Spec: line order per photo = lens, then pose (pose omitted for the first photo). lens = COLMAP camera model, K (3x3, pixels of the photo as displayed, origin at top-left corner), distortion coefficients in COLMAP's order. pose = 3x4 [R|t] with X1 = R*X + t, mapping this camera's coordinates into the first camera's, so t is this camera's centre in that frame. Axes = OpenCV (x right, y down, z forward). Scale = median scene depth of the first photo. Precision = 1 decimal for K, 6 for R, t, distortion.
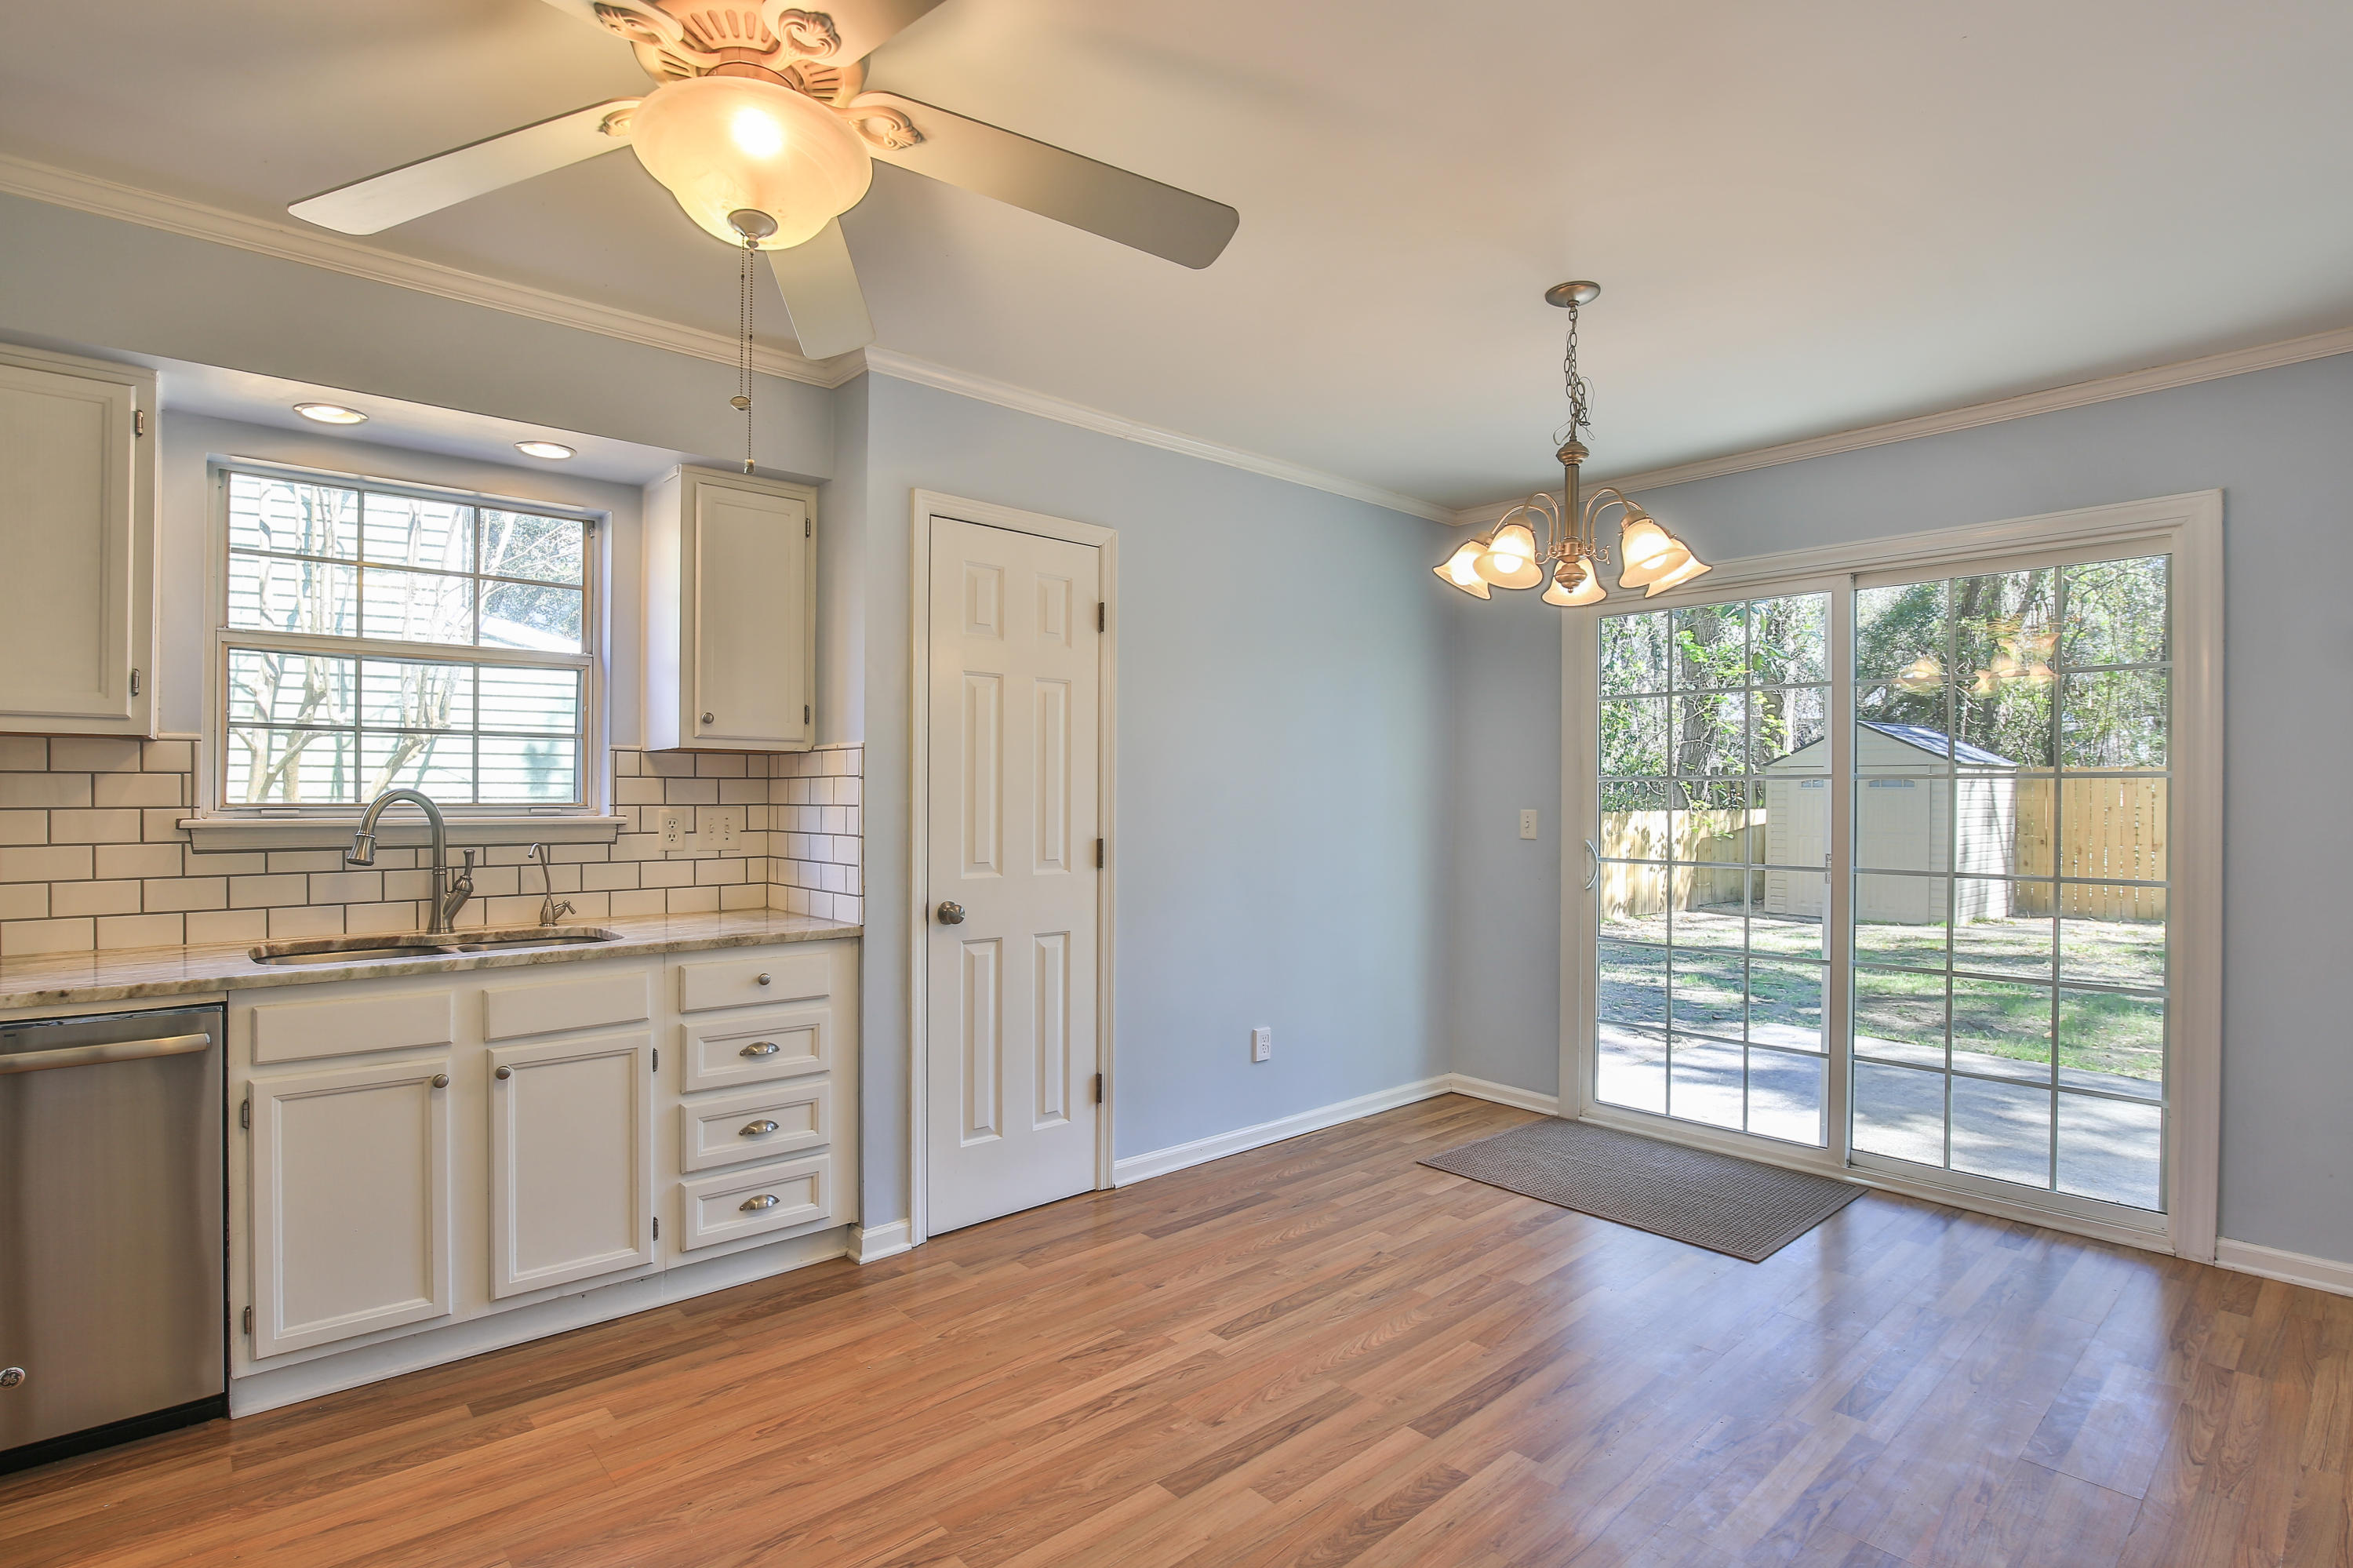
lens RADIAL K [[1135.8, 0, 1172.4], [0, 1135.8, 804.4], [0, 0, 1]] dist [-0.016252, -0.000237]
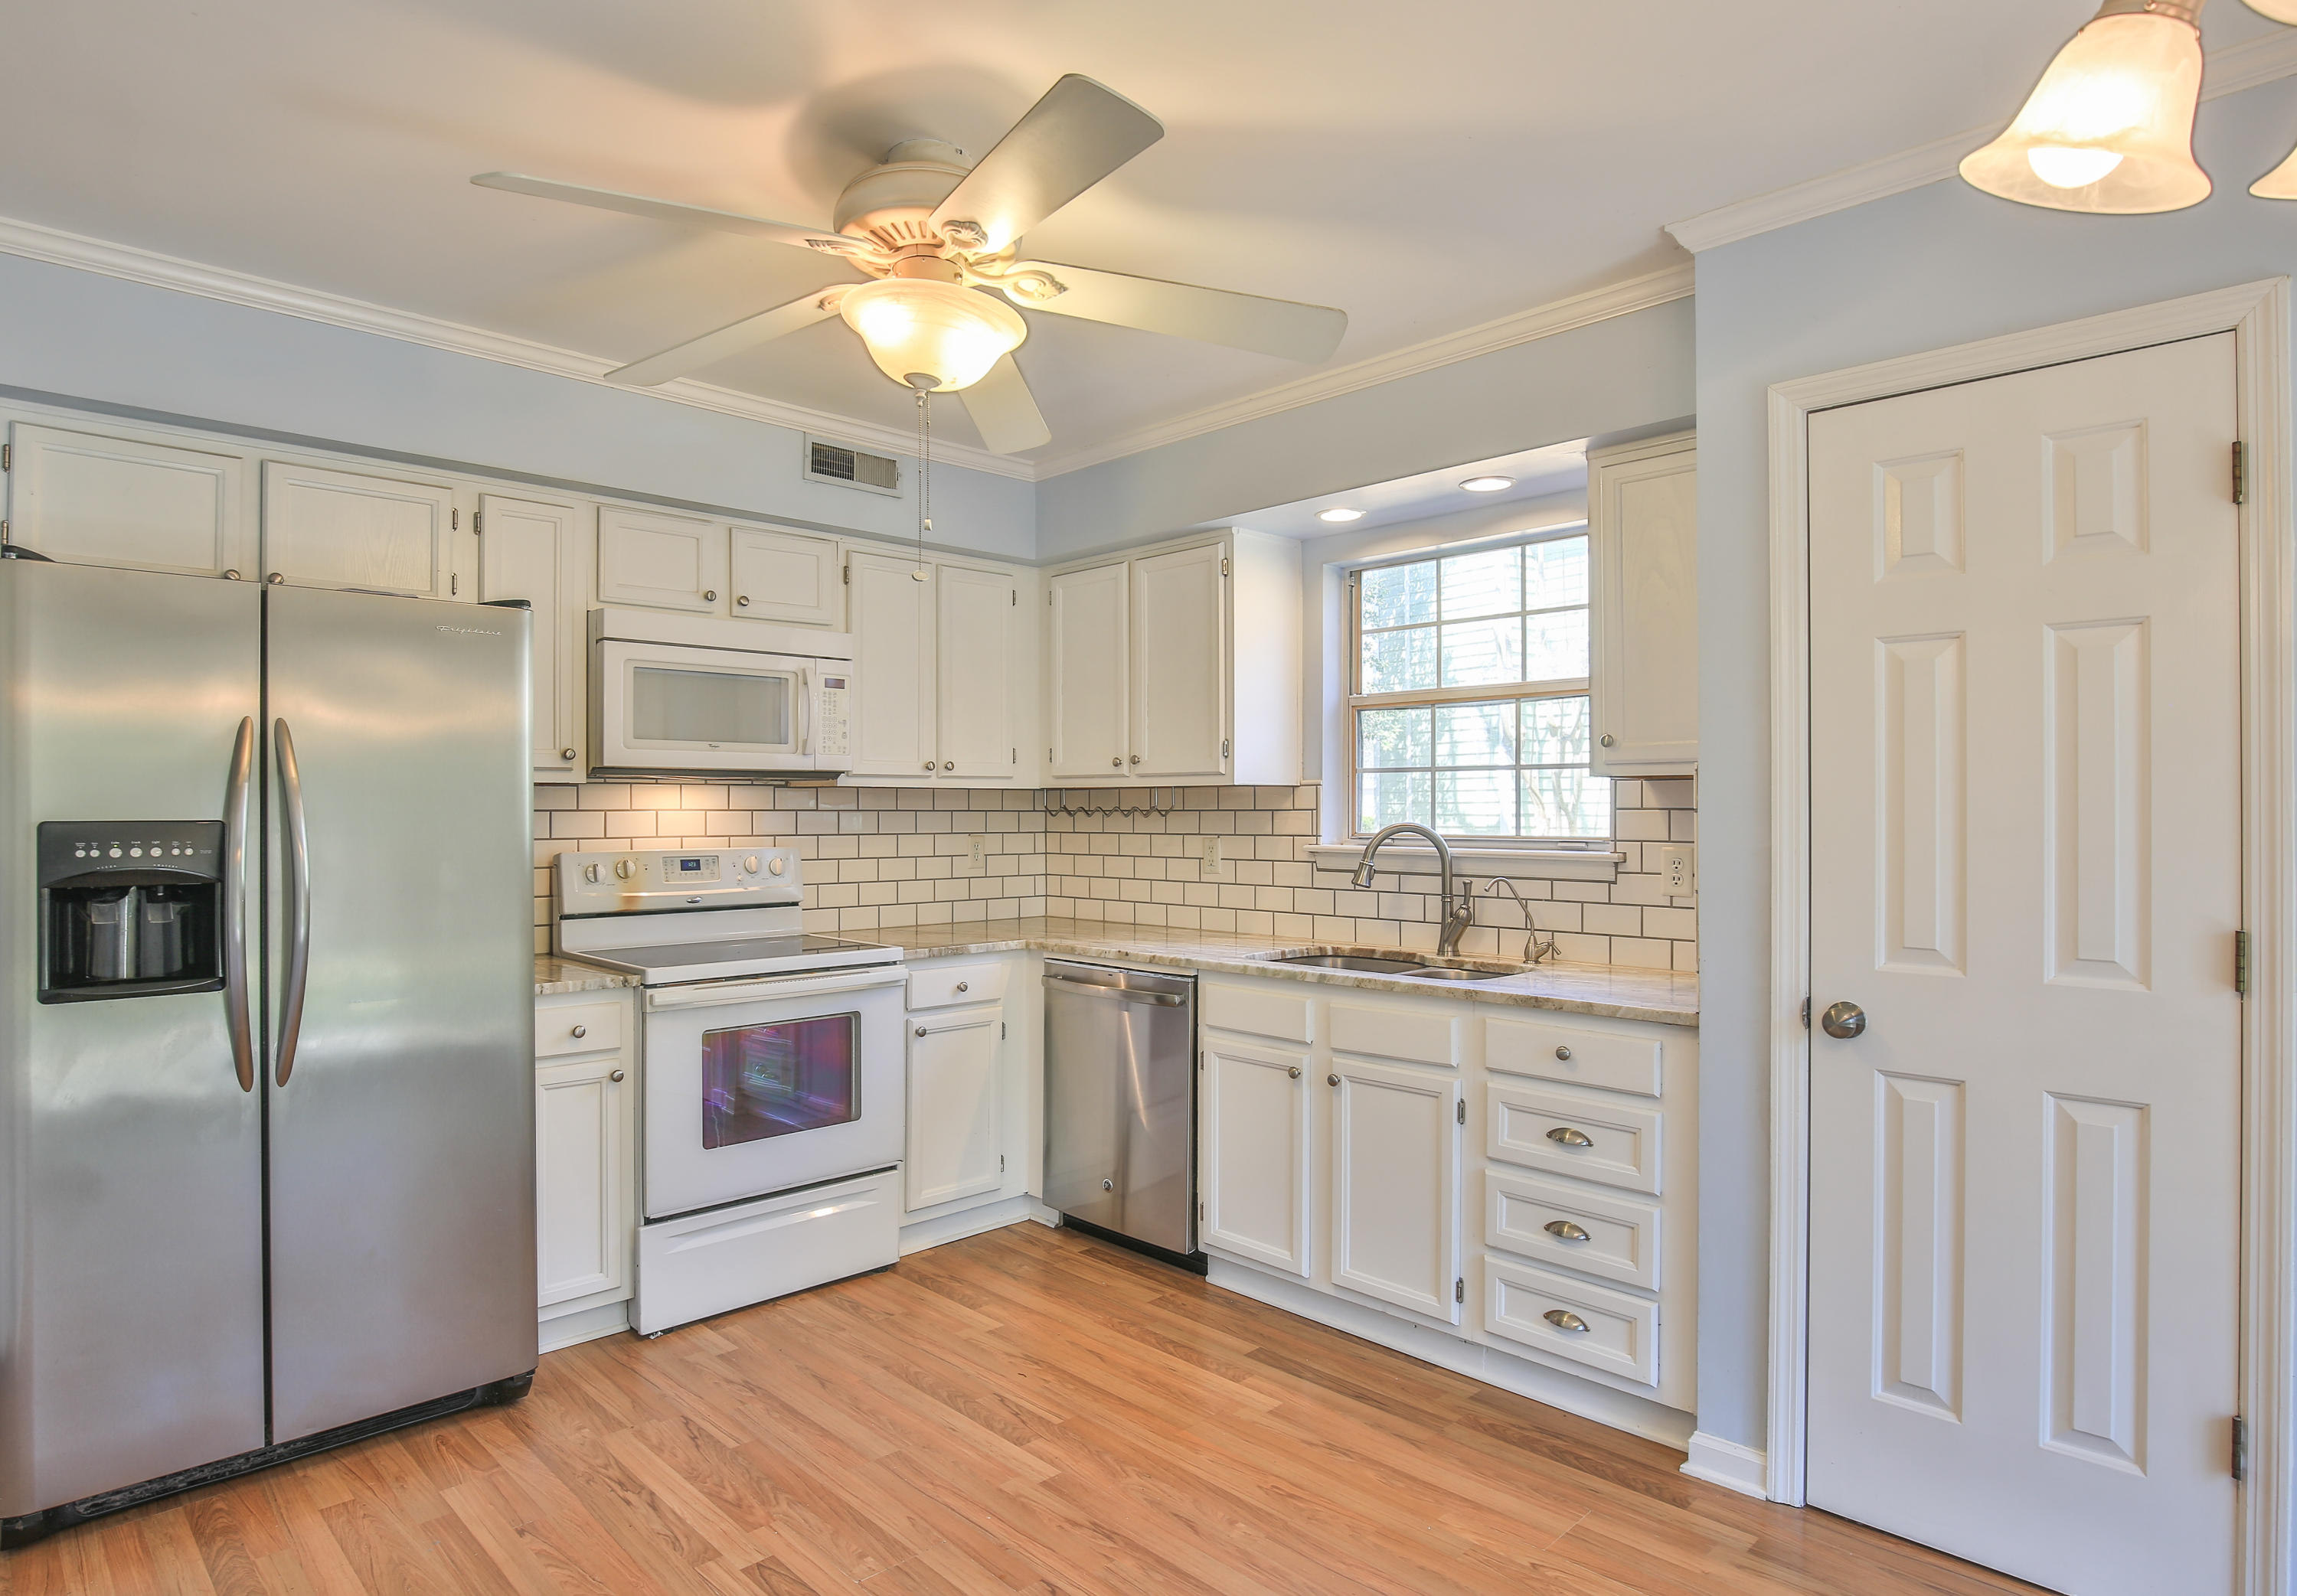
lens RADIAL K [[1277.0, 0, 1096.0], [0, 1277.0, 805.1], [0, 0, 1]] dist [-0.034561, 0.015531]
pose [[0.041640, -0.007096, -0.999107, 0.553364], [-0.009476, 0.999927, -0.007497, -0.017801], [0.999088, 0.009780, 0.041569, 0.607260]]
